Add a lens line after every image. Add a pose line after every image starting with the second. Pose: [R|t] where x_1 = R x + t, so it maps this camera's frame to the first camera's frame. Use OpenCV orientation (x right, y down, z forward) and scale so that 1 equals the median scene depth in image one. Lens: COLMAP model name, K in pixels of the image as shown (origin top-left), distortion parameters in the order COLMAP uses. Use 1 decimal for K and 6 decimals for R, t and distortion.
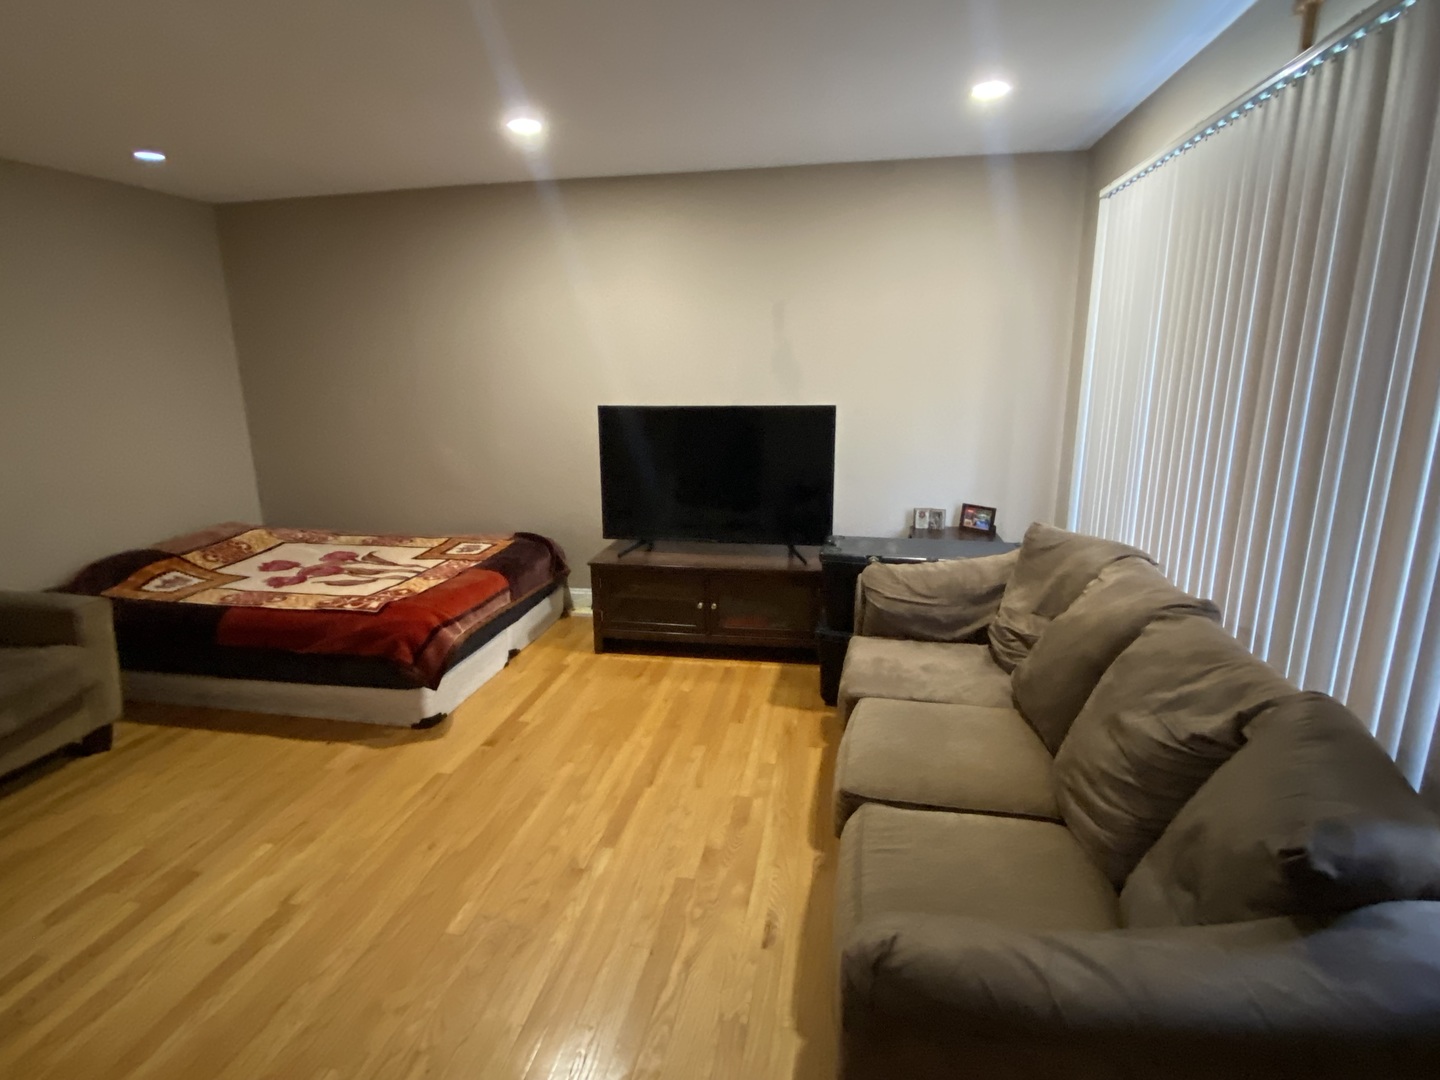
lens RADIAL K [[753.4, 0, 720.0], [0, 753.4, 540.0], [0, 0, 1]] dist [0.087374, -0.078322]
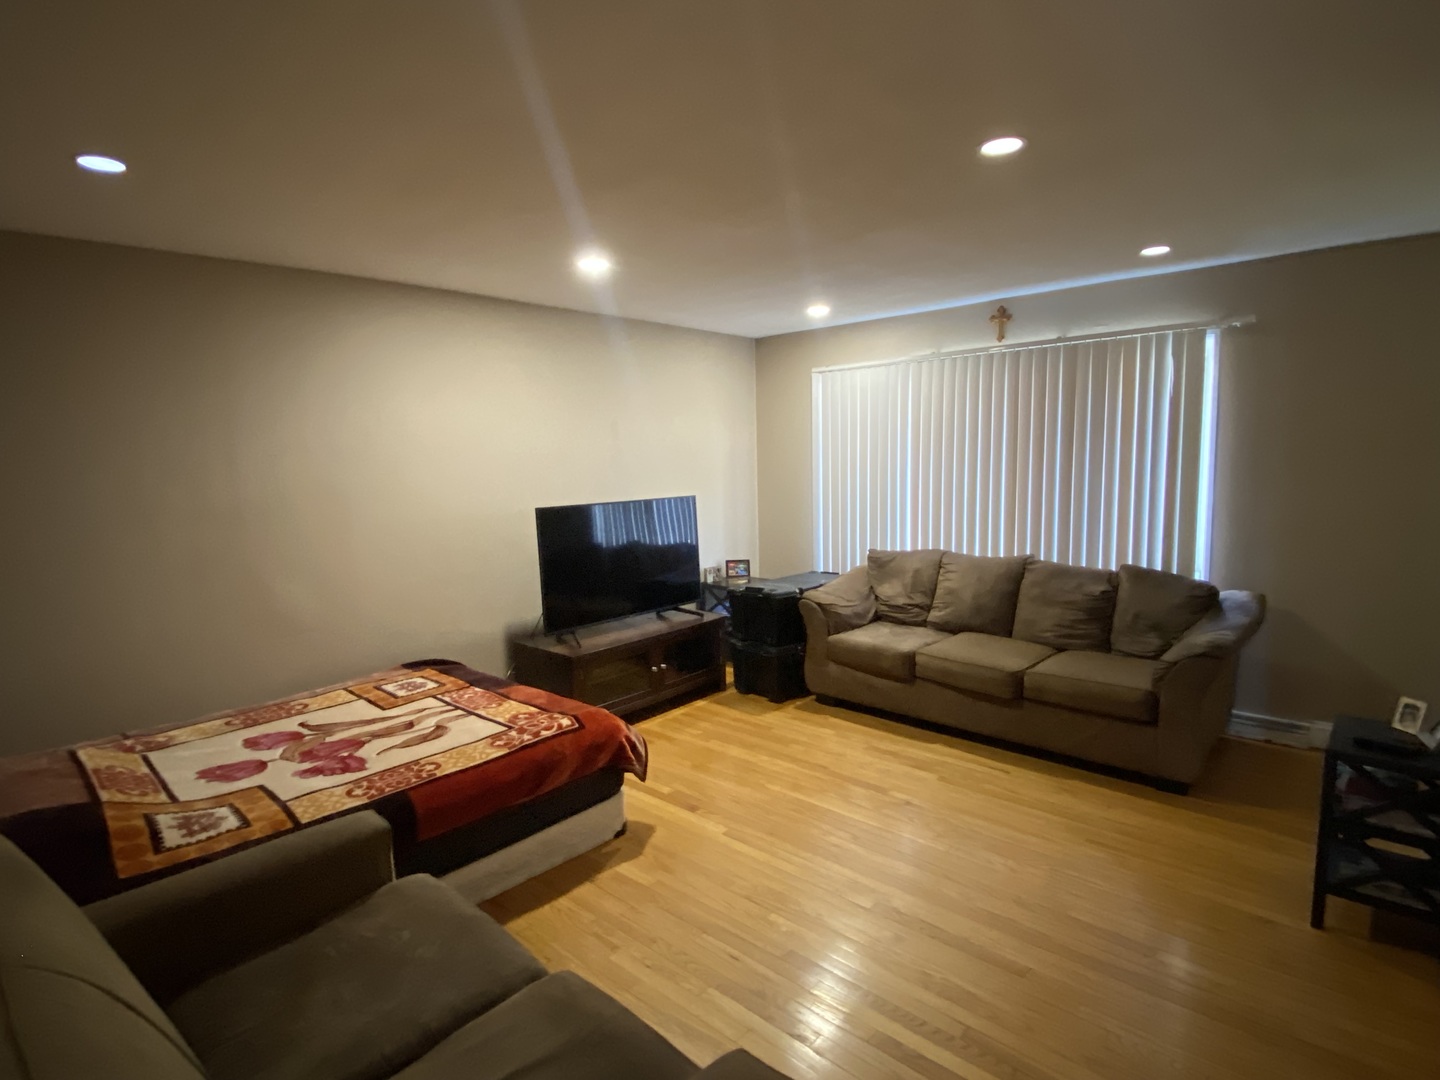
lens RADIAL K [[753.4, 0, 720.0], [0, 753.4, 540.0], [0, 0, 1]] dist [0.087374, -0.078322]
pose [[0.520302, -0.095570, 0.848618, -1.124070], [0.214550, 0.976475, -0.021575, -0.072297], [-0.826592, 0.193296, 0.528566, 0.314430]]
